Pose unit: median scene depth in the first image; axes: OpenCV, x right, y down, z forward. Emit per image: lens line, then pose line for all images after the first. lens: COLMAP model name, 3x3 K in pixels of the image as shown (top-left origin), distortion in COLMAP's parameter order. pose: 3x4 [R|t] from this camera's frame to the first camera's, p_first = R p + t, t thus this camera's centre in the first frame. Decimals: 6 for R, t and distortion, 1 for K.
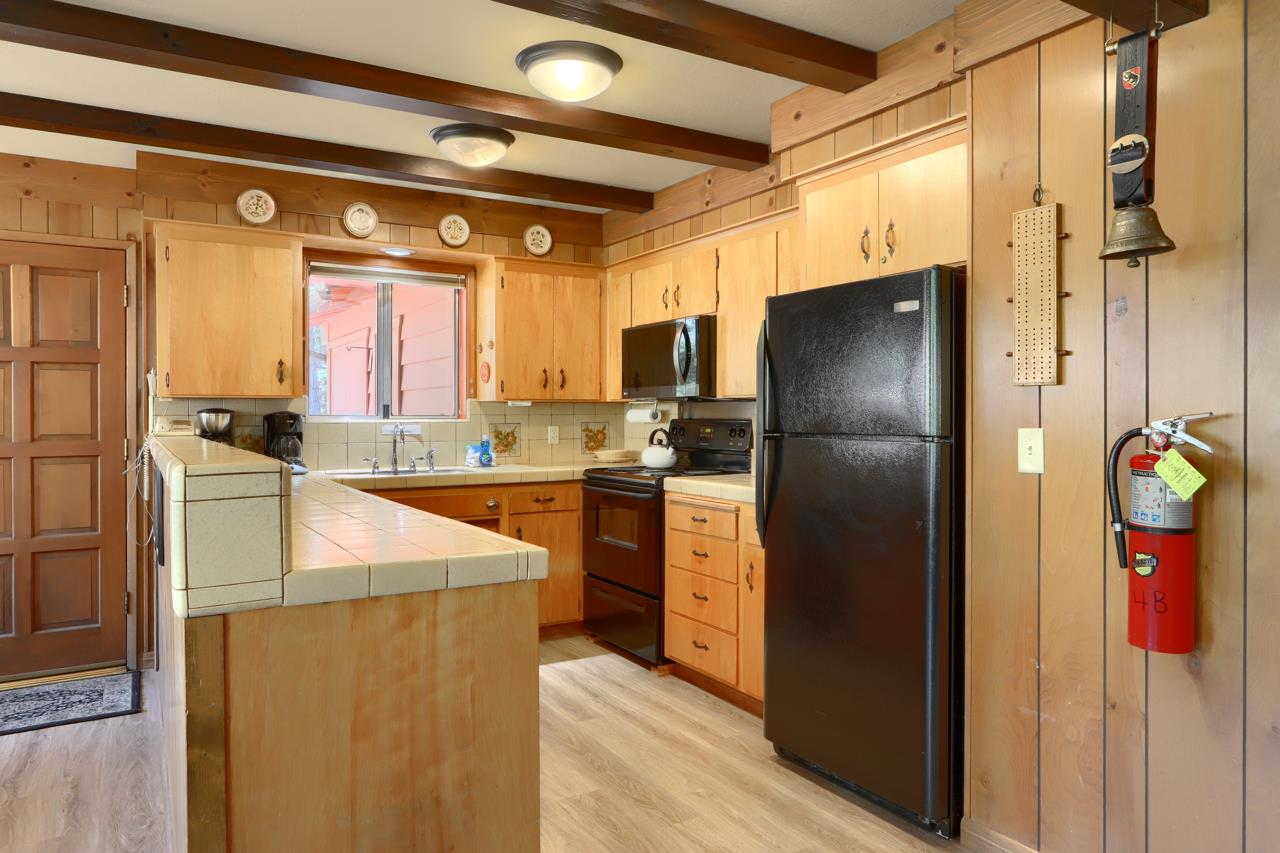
lens RADIAL K [[832.4, 0, 639.8], [0, 832.4, 415.9], [0, 0, 1]] dist [-0.006864, 0.003735]
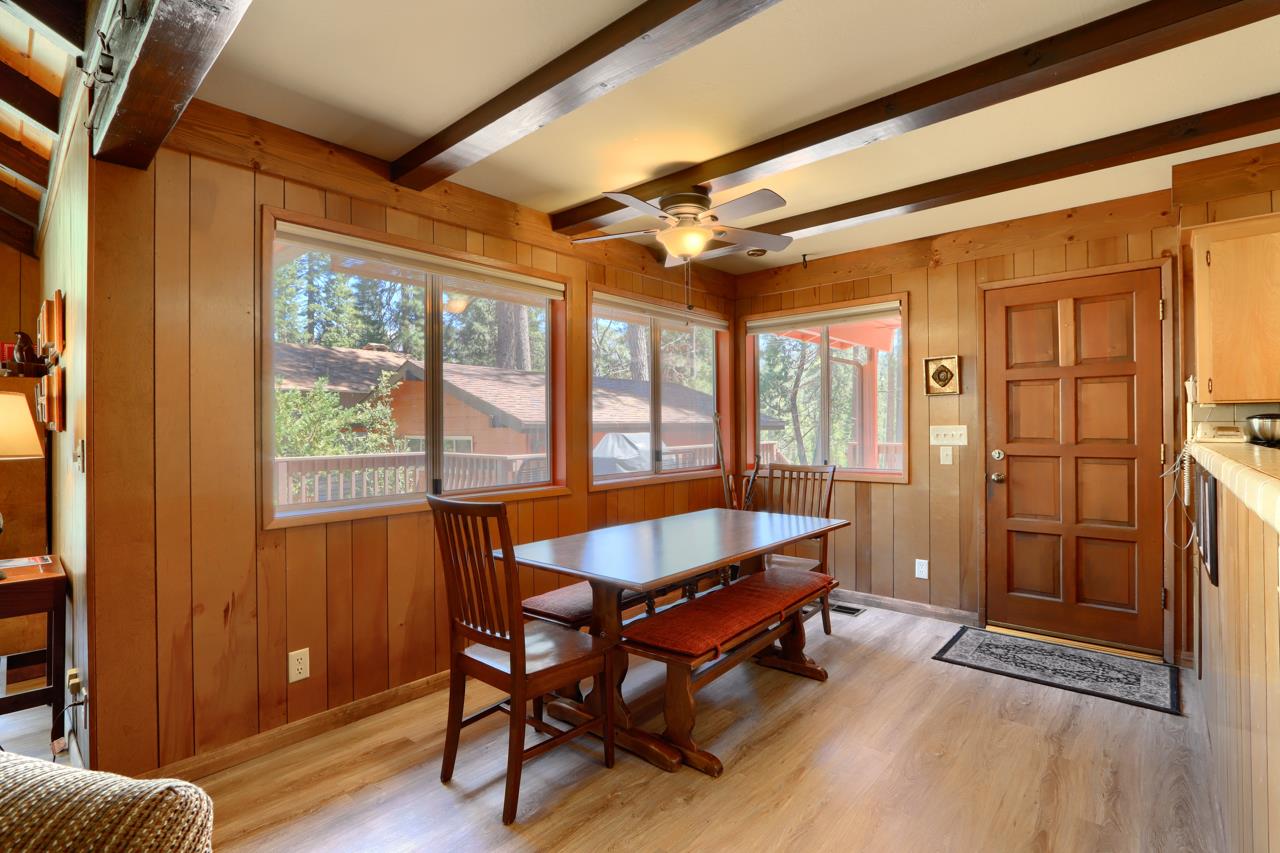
lens RADIAL K [[594.8, 0, 647.7], [0, 594.8, 423.3], [0, 0, 1]] dist [-0.023429, 0.005269]
pose [[0.303124, -0.004641, -0.952940, -0.101553], [0.001802, 0.999989, -0.004297, 0.003096], [0.952950, -0.000415, 0.303129, 0.141082]]
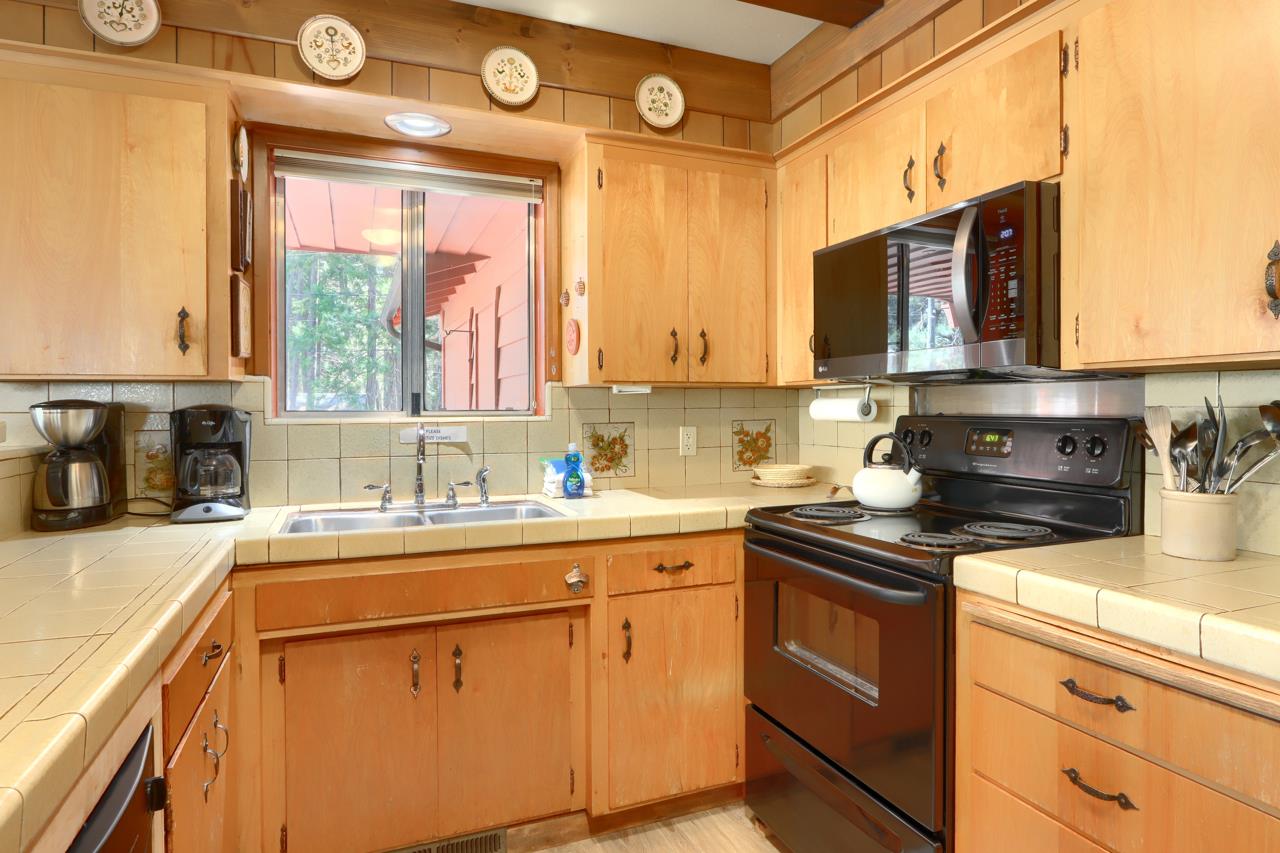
lens RADIAL K [[717.3, 0, 642.3], [0, 717.3, 408.2], [0, 0, 1]] dist [-0.008324, -0.000134]
pose [[0.987938, -0.003805, -0.154801, -0.068596], [0.003949, 0.999992, 0.000623, -0.002336], [0.154797, -0.001227, 0.987946, 0.589868]]
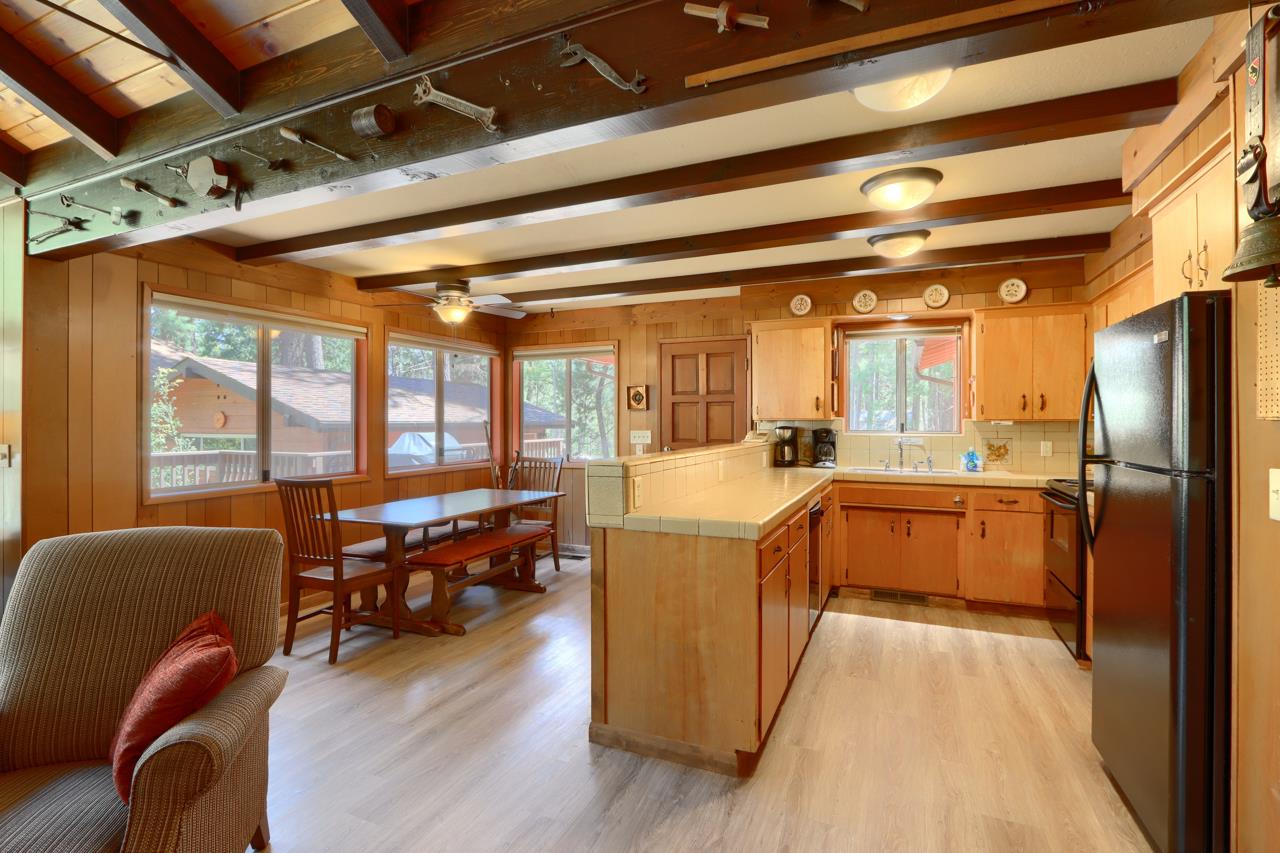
lens RADIAL K [[596.2, 0, 646.3], [0, 596.2, 418.7], [0, 0, 1]] dist [-0.019499, 0.000087]
pose [[0.579786, -0.001849, -0.814767, 0.316895], [-0.003723, 0.999981, -0.004919, -0.017356], [0.814760, 0.005885, 0.579768, 0.058843]]
